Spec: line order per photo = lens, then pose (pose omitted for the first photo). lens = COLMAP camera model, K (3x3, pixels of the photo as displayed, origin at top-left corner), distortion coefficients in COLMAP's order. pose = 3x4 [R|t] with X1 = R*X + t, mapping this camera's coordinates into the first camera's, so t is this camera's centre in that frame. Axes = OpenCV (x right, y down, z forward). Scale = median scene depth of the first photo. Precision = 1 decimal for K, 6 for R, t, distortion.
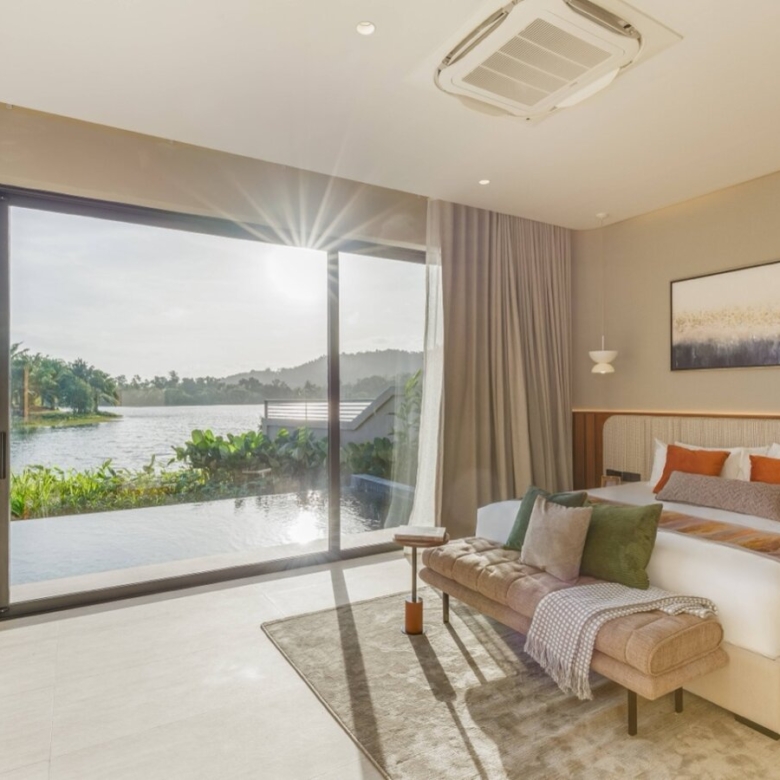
lens RADIAL K [[534.1, 0, 390.0], [0, 534.1, 390.0], [0, 0, 1]] dist [0.000881, 0.000858]
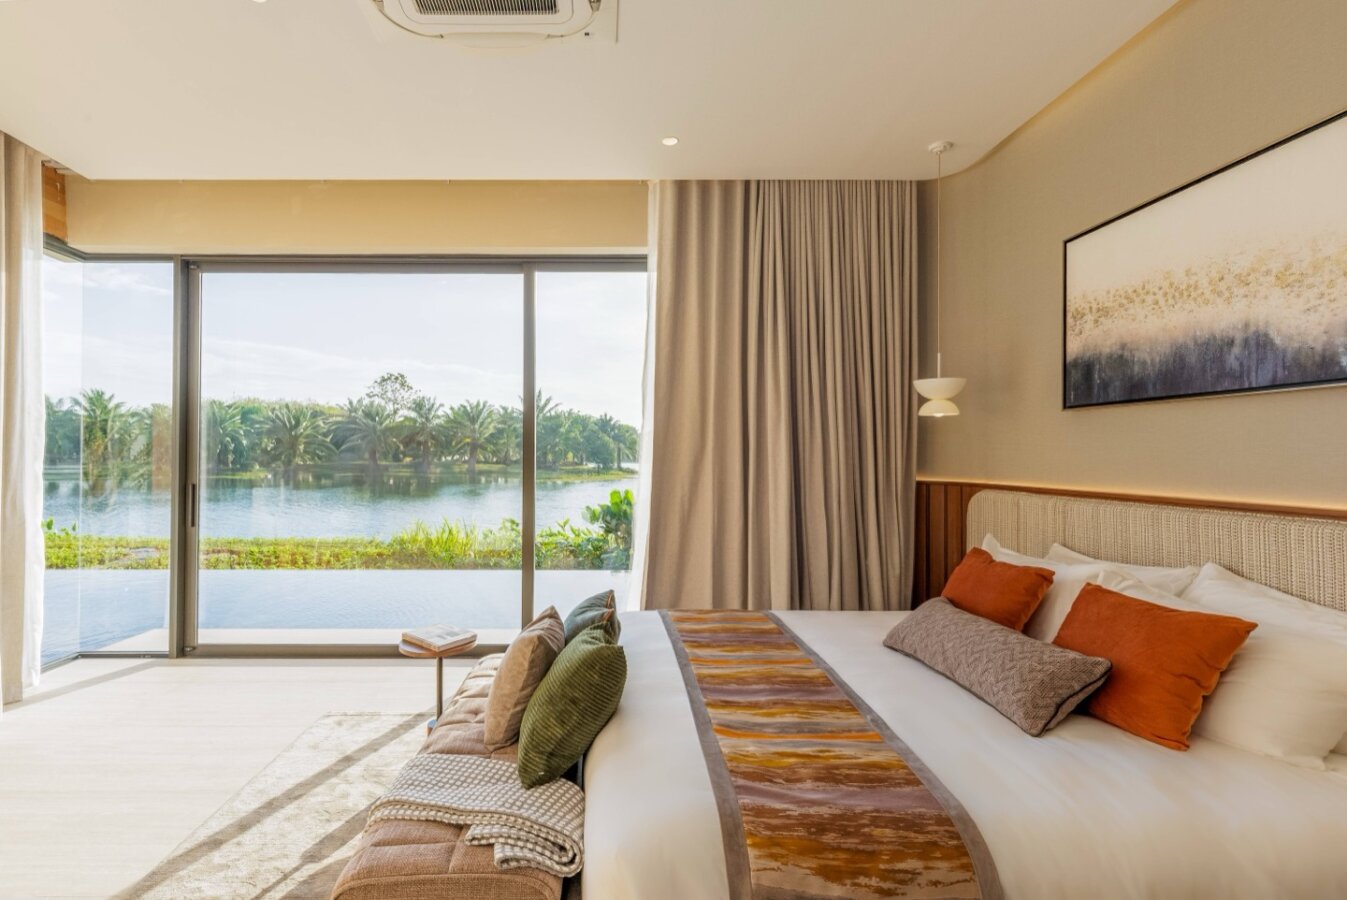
lens RADIAL K [[636.5, 0, 673.5], [0, 636.5, 450.0], [0, 0, 1]] dist [0.010722, 0.000525]
pose [[0.862335, 0.002512, -0.506332, 0.515495], [0.001571, 0.999970, 0.007637, -0.000927], [0.506336, -0.007381, 0.862305, 0.255615]]
